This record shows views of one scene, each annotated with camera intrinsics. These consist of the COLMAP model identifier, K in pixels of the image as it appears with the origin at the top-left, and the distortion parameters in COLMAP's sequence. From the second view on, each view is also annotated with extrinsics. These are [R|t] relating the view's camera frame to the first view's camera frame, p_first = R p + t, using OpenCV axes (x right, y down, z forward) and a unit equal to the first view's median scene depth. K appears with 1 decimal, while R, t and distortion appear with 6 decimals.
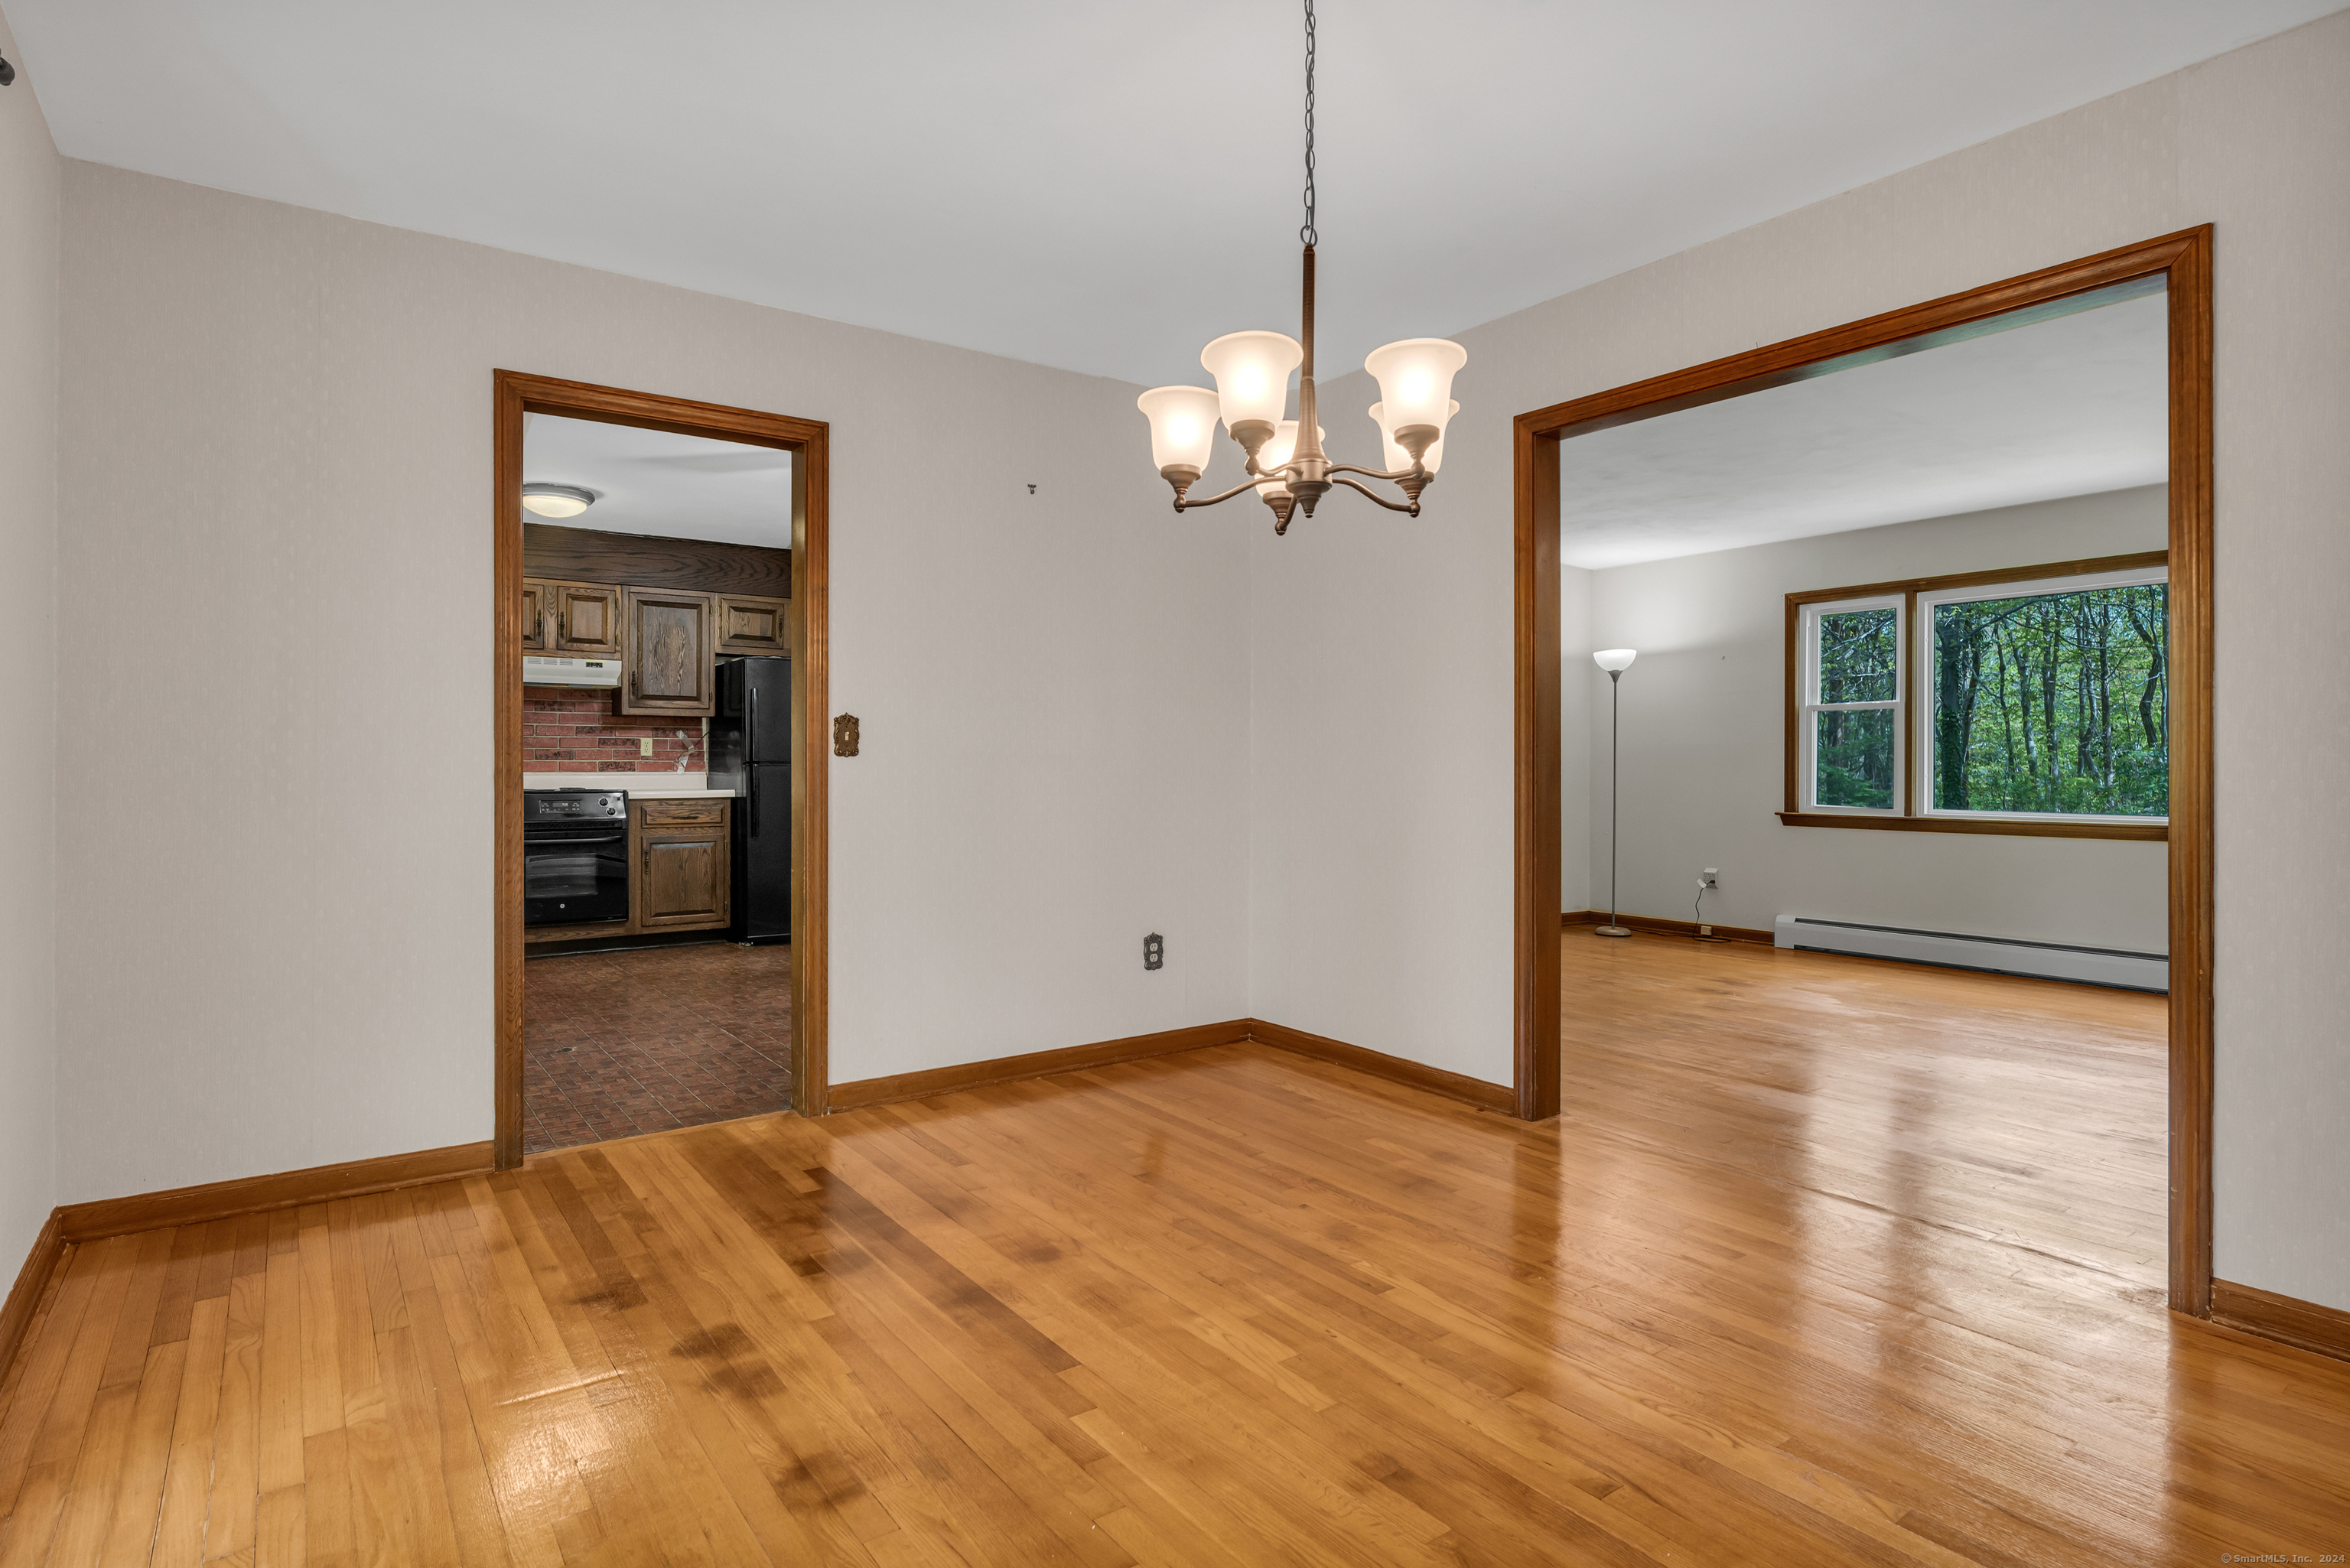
lens RADIAL K [[1226.7, 0, 1168.3], [0, 1226.7, 776.4], [0, 0, 1]] dist [0.002227, 0.000405]
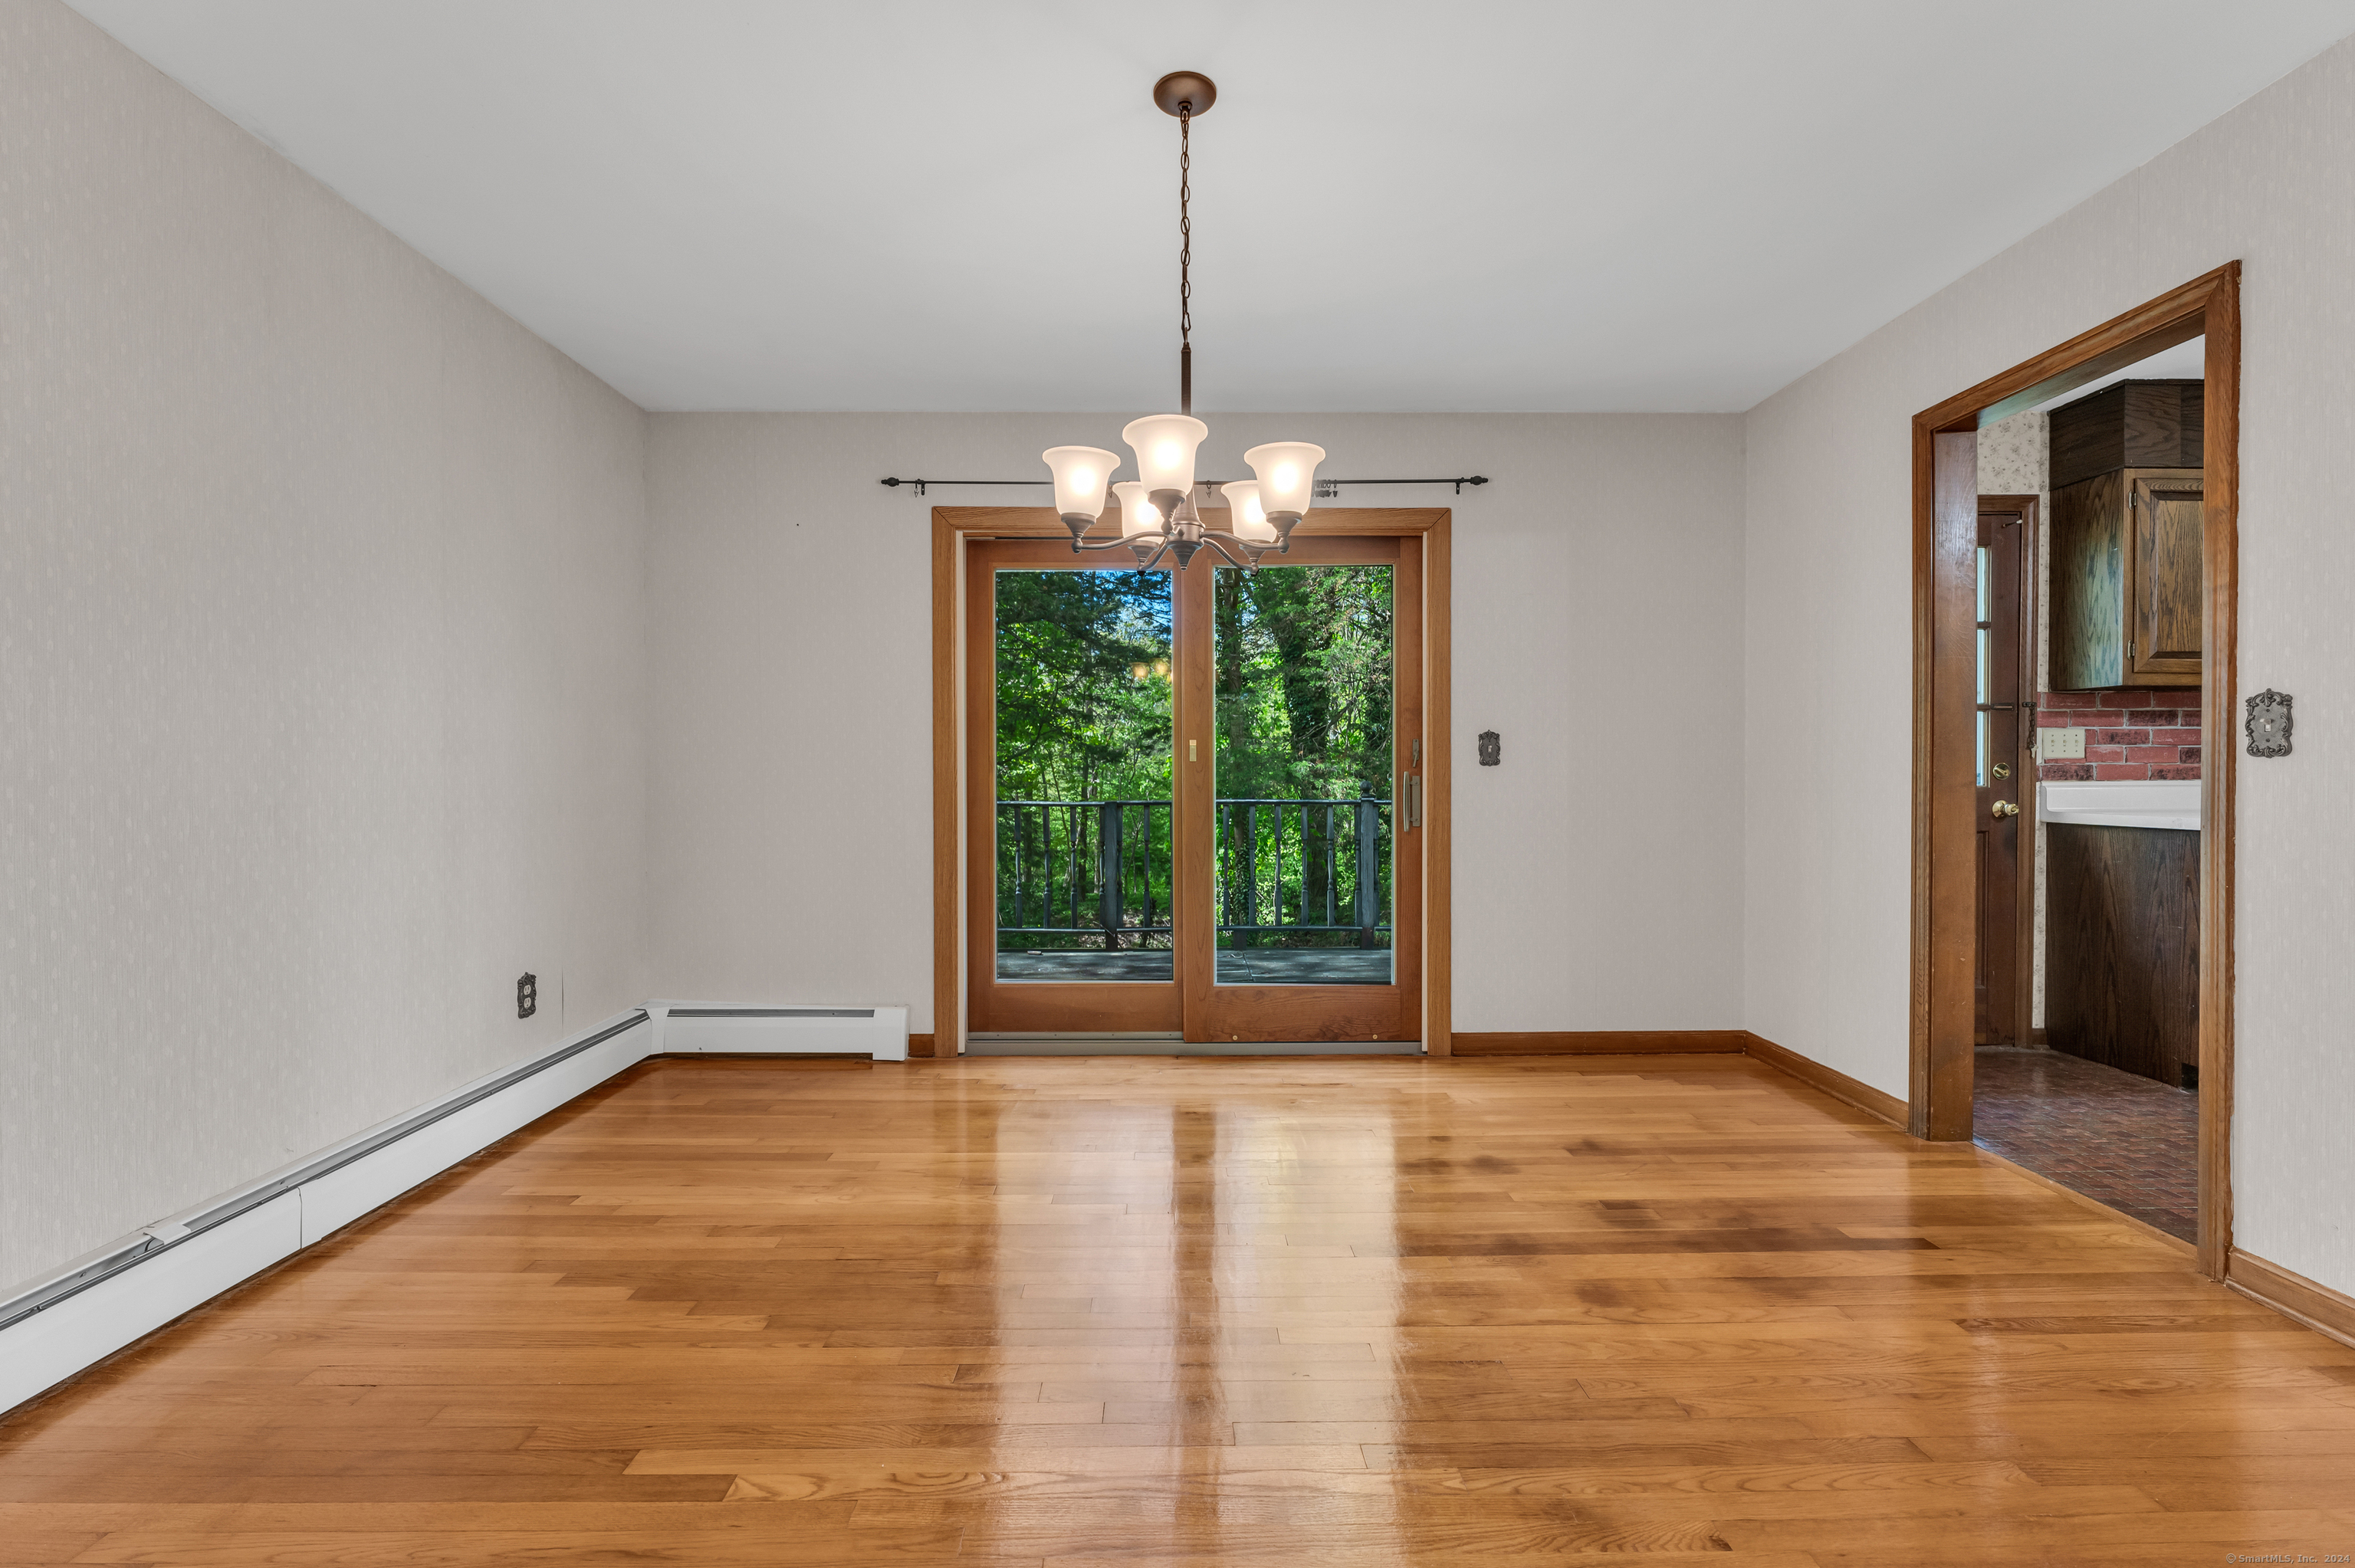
lens RADIAL K [[1010.1, 0, 1177.5], [0, 1010.1, 784.0], [0, 0, 1]] dist [-0.001828, -0.000235]
pose [[-0.572877, 0.009740, -0.819583, 0.648549], [-0.005672, 0.999858, 0.015847, -0.008683], [0.819621, 0.013727, -0.572741, 1.078888]]
